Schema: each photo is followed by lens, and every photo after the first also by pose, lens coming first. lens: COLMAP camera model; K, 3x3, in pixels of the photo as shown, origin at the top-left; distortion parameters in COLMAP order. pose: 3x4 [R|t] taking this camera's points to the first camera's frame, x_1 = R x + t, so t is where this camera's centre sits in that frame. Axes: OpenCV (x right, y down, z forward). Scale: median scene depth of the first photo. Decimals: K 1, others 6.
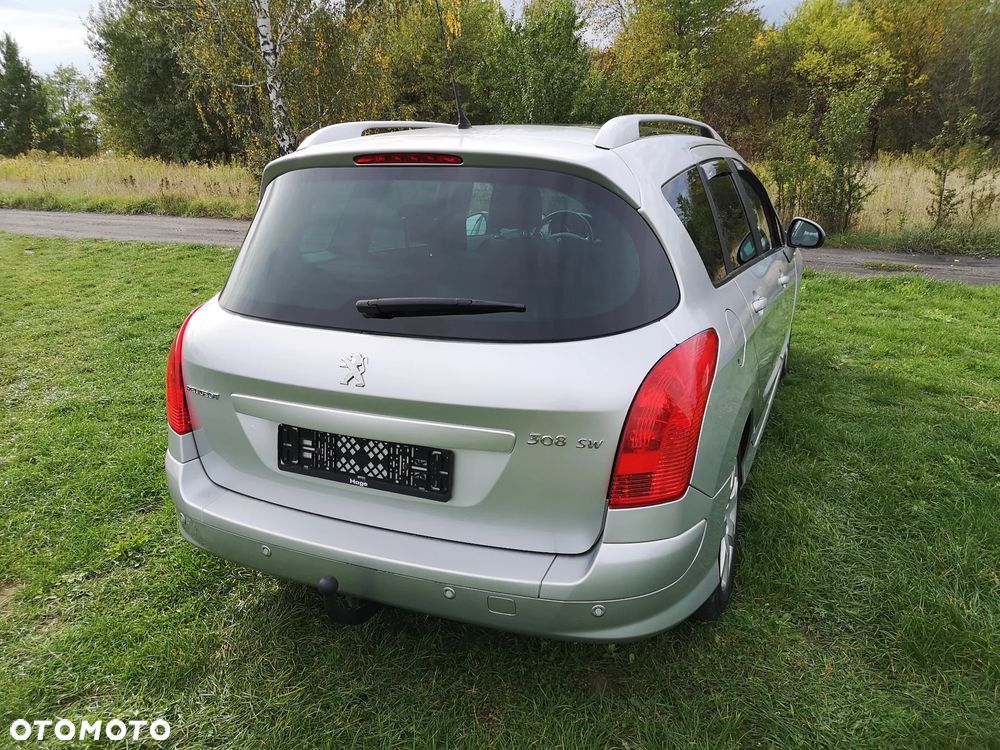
lens RADIAL K [[767.8, 0, 496.7], [0, 767.8, 374.4], [0, 0, 1]] dist [0.031796, -0.016272]
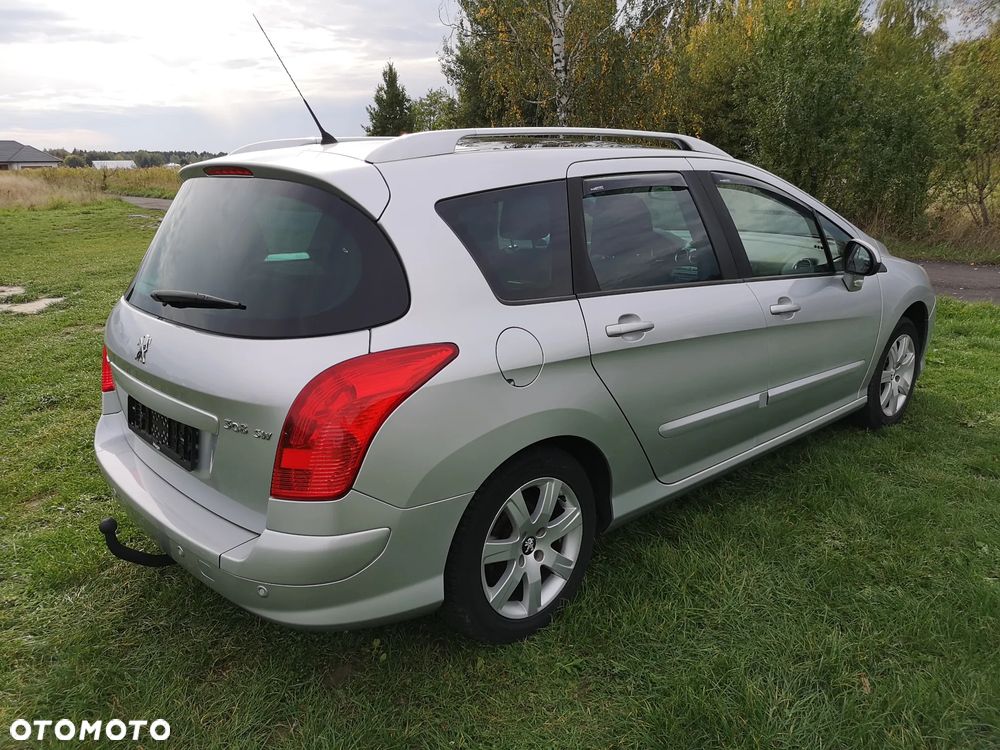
lens RADIAL K [[767.7, 0, 500.0], [0, 767.7, 375.0], [0, 0, 1]] dist [0.034243, -0.013892]
pose [[0.913884, 0.105738, -0.391963, 0.528811], [-0.110407, 0.993829, 0.010681, -0.026367], [0.390673, 0.033514, 0.919919, 0.080756]]
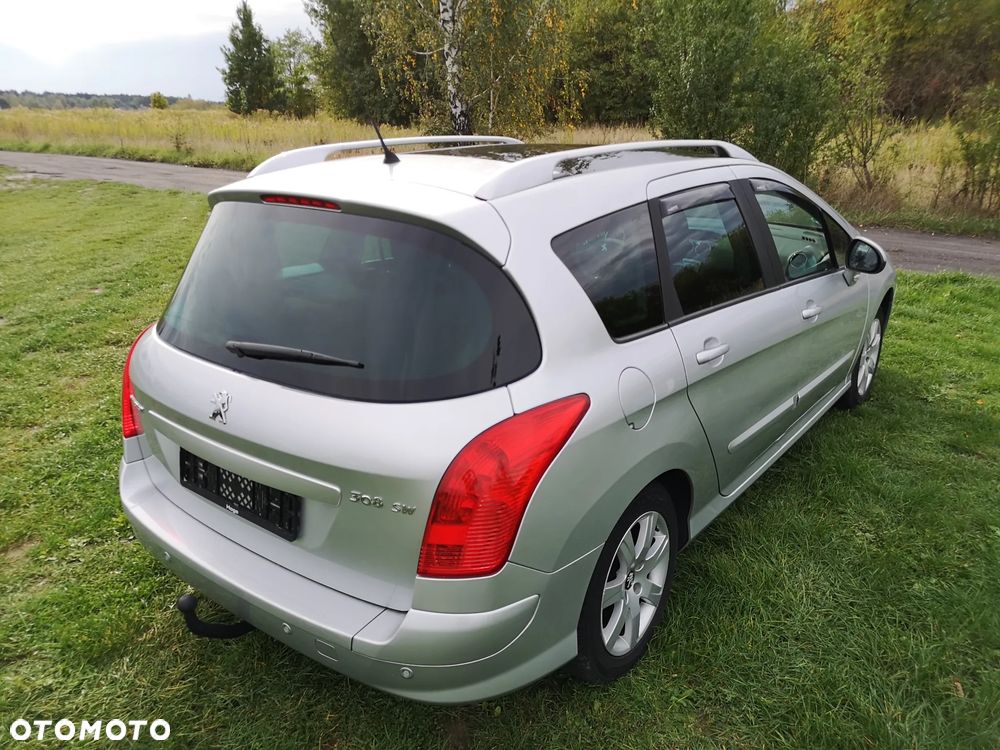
lens RADIAL K [[763.1, 0, 499.2], [0, 763.1, 374.4], [0, 0, 1]] dist [0.036582, -0.011429]
pose [[0.969211, 0.085968, -0.230738, 0.286235], [-0.073782, 0.995410, 0.060950, -0.095832], [0.234919, -0.042049, 0.971105, 0.046508]]
